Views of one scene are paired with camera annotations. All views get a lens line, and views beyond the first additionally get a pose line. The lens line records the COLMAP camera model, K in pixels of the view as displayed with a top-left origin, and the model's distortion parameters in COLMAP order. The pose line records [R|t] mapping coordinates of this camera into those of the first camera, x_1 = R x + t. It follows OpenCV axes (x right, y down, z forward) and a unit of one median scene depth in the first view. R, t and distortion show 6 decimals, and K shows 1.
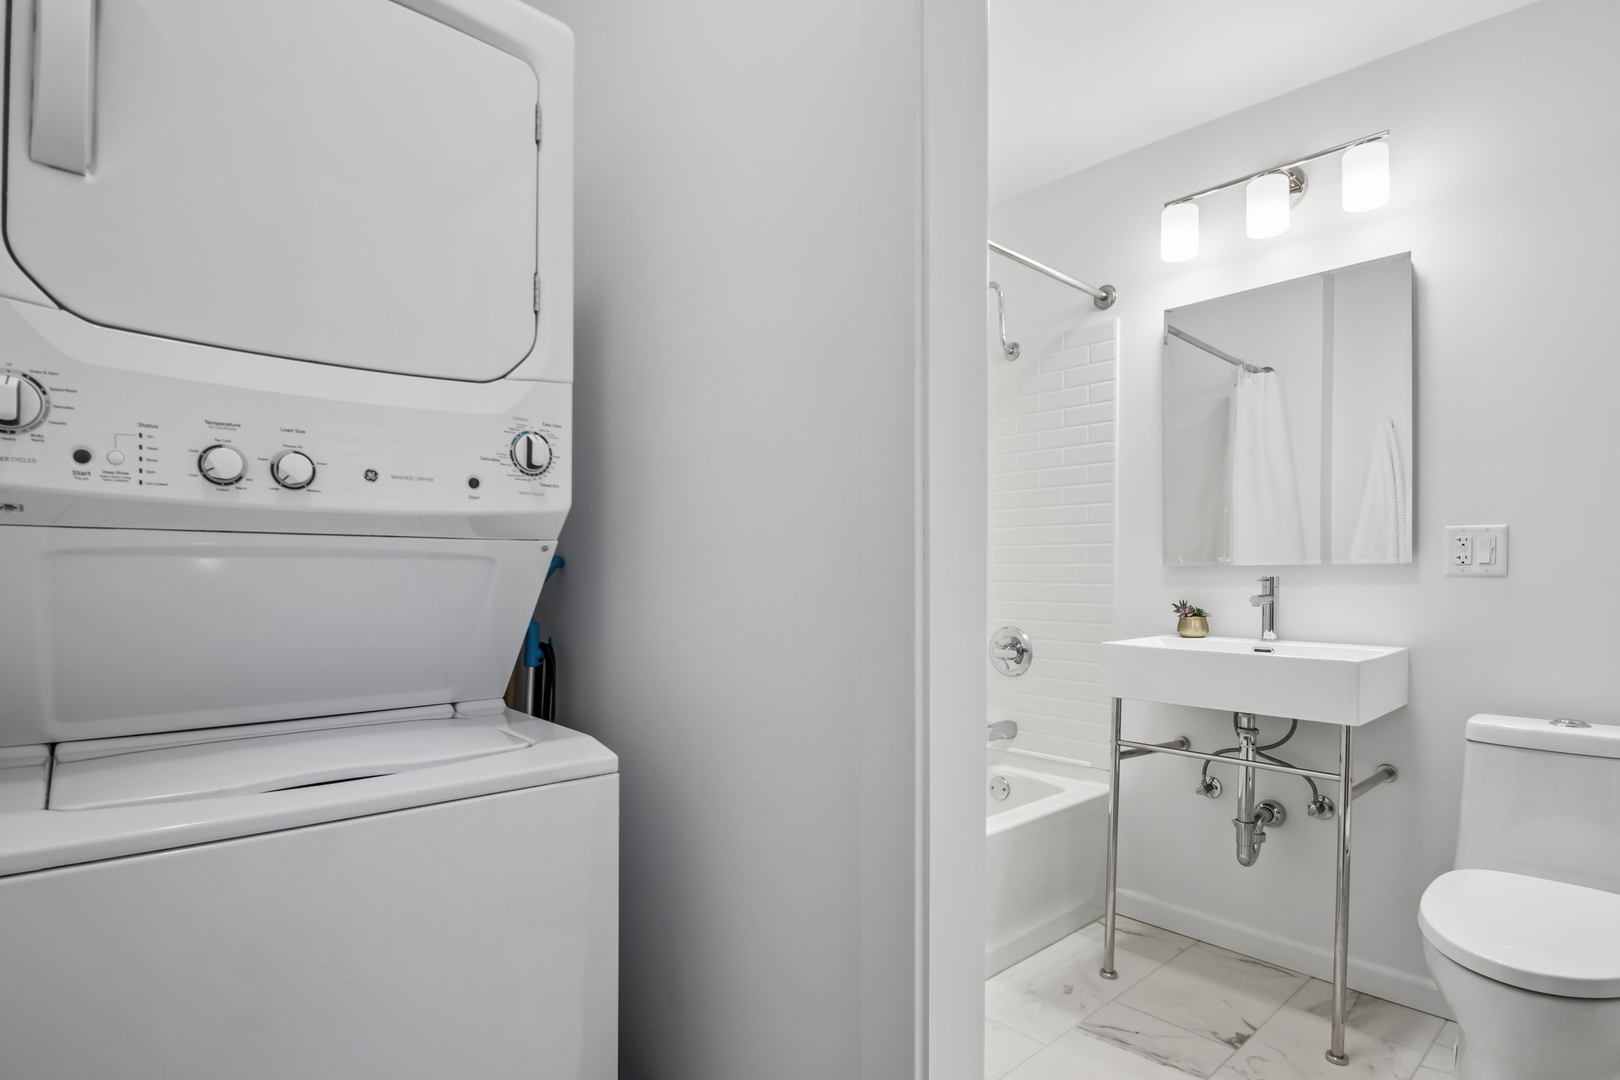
lens RADIAL K [[829.2, 0, 808.0], [0, 829.2, 570.0], [0, 0, 1]] dist [-0.000118, -0.000220]
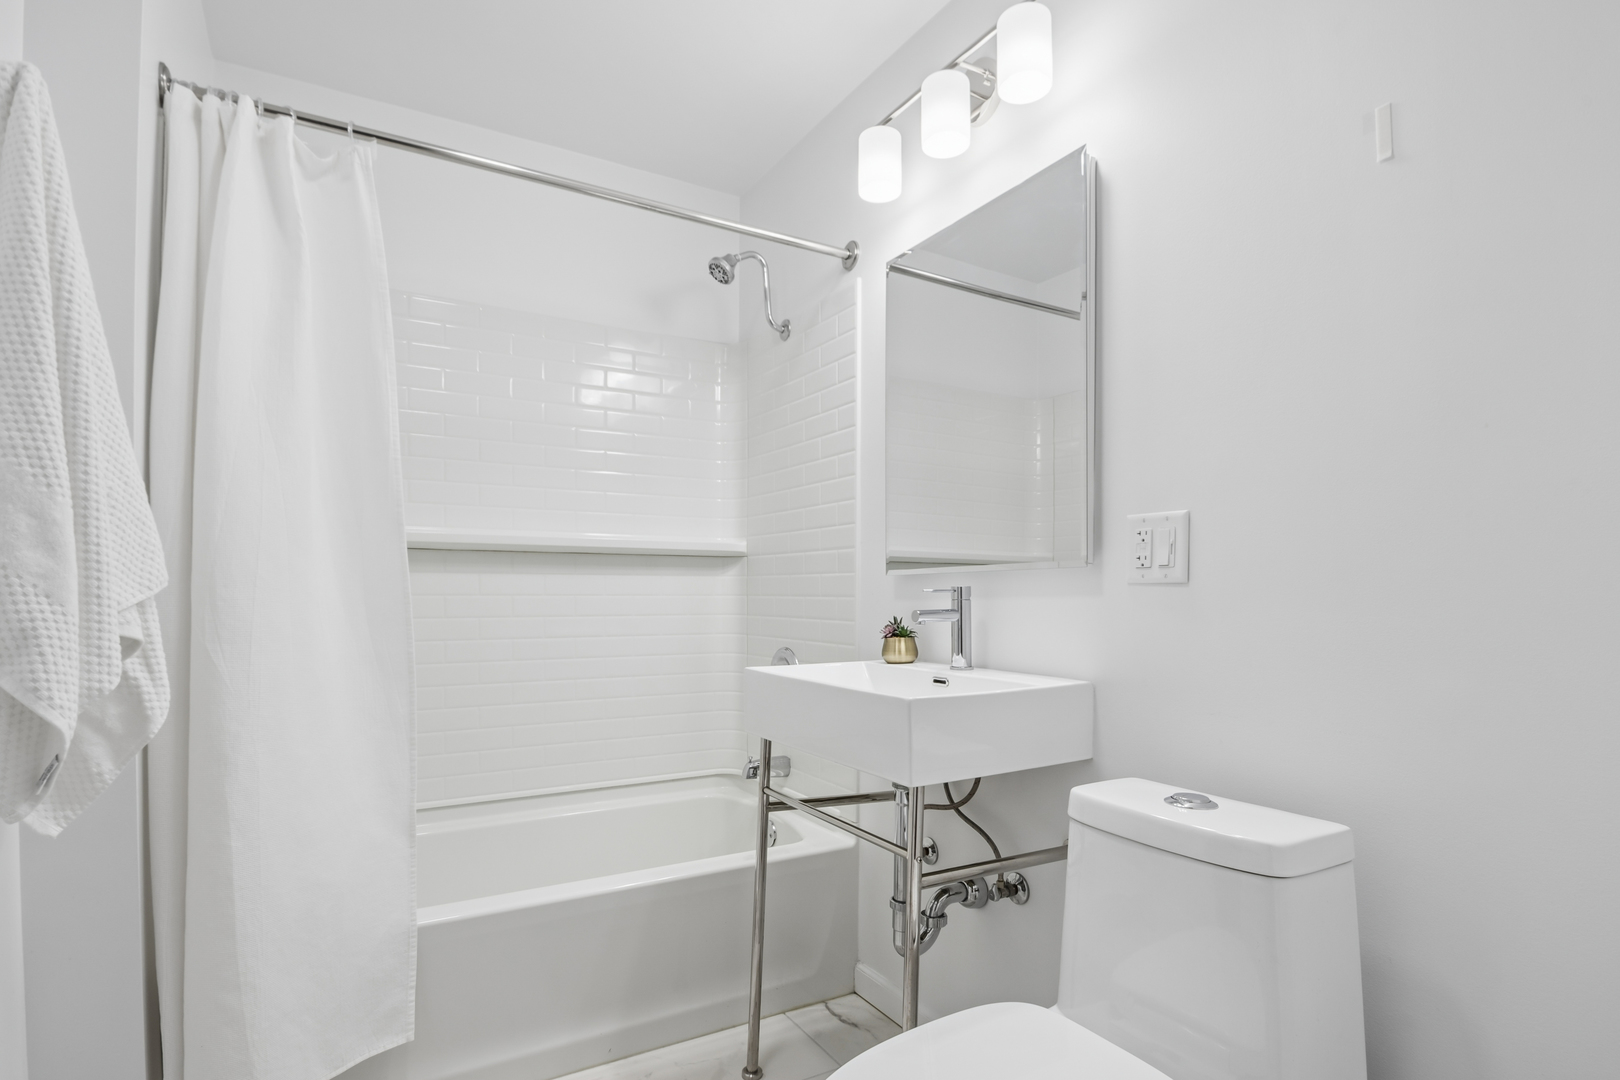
lens RADIAL K [[816.5, 0, 812.5], [0, 816.5, 590.5], [0, 0, 1]] dist [0.002575, 0.000252]
pose [[0.982102, -0.002349, -0.188337, 0.571112], [0.002025, 0.999996, -0.001915, 0.012506], [0.188341, 0.001499, 0.982103, 0.218550]]
